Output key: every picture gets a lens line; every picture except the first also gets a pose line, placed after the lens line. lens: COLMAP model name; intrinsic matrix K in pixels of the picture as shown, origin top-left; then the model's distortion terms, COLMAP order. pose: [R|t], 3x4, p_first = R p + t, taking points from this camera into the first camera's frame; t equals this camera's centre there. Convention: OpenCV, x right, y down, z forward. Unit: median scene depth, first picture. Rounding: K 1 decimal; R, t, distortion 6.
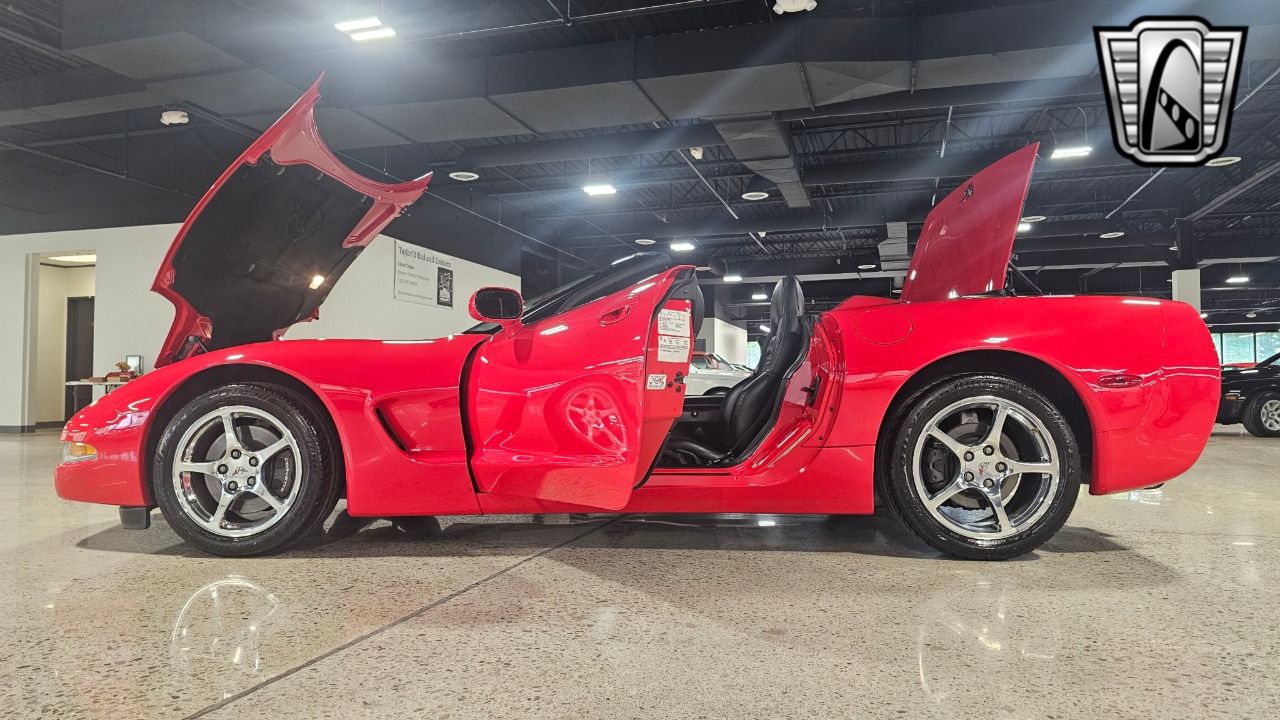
lens RADIAL K [[868.0, 0, 625.3], [0, 868.0, 354.9], [0, 0, 1]] dist [0.040206, -0.043784]
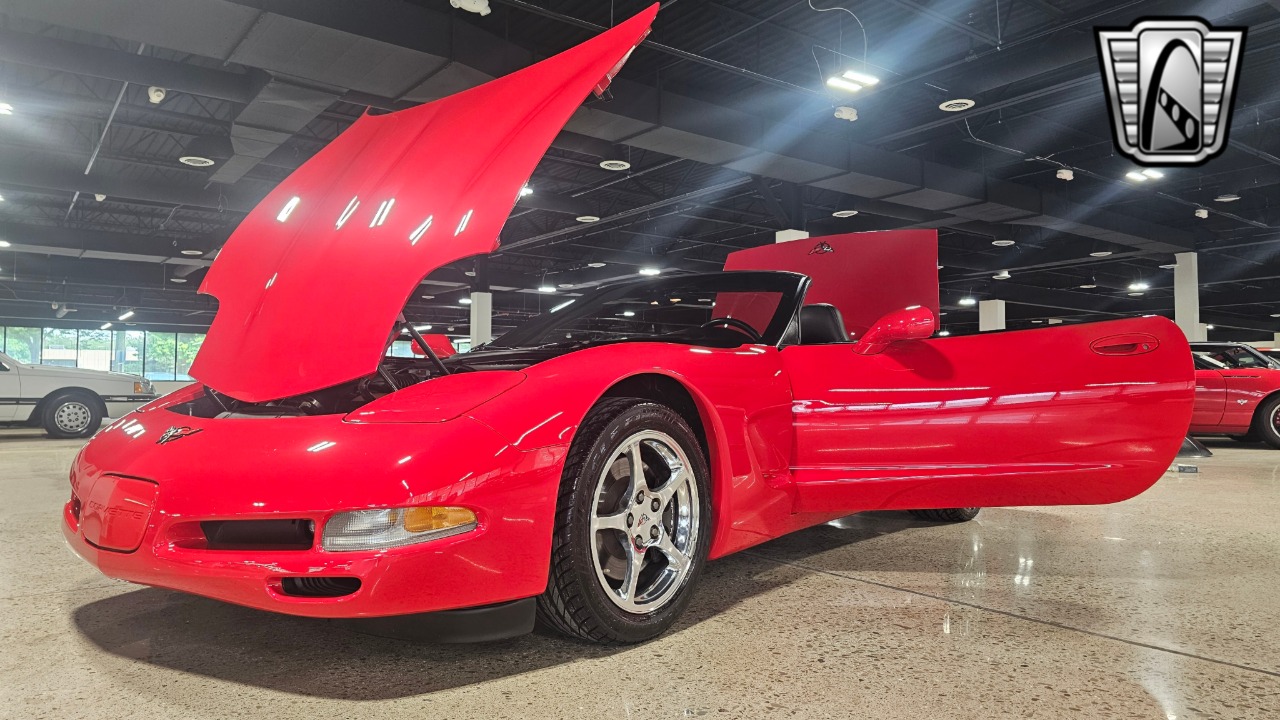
lens RADIAL K [[864.9, 0, 626.8], [0, 864.9, 359.5], [0, 0, 1]] dist [0.040660, -0.045427]
pose [[0.594586, 0.032766, 0.803364, -1.038169], [-0.040062, 0.999136, -0.011100, 0.006976], [-0.803034, -0.025585, 0.595384, 0.583809]]
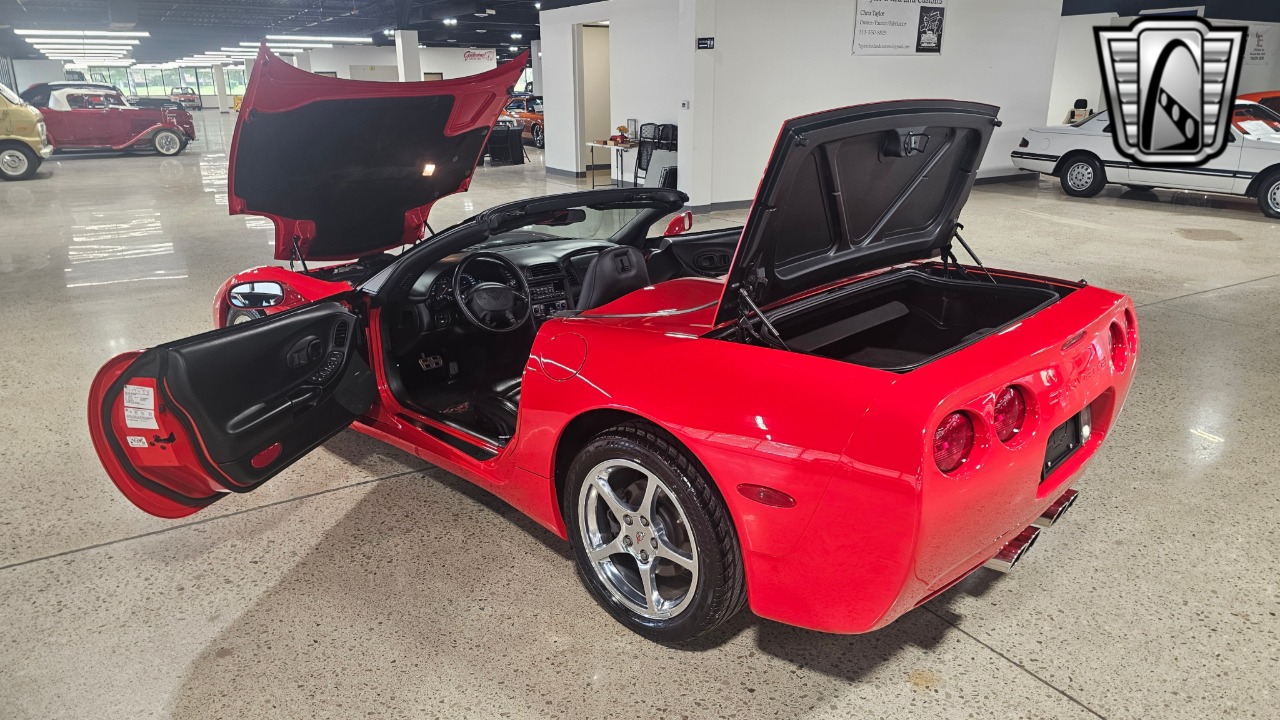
lens RADIAL K [[868.0, 0, 625.3], [0, 868.0, 354.9], [0, 0, 1]] dist [0.040206, -0.043784]
pose [[0.746217, 0.189116, -0.638275, 0.877685], [0.038047, 0.945116, 0.324511, -0.305680], [0.664614, -0.266441, 0.698067, 0.426303]]
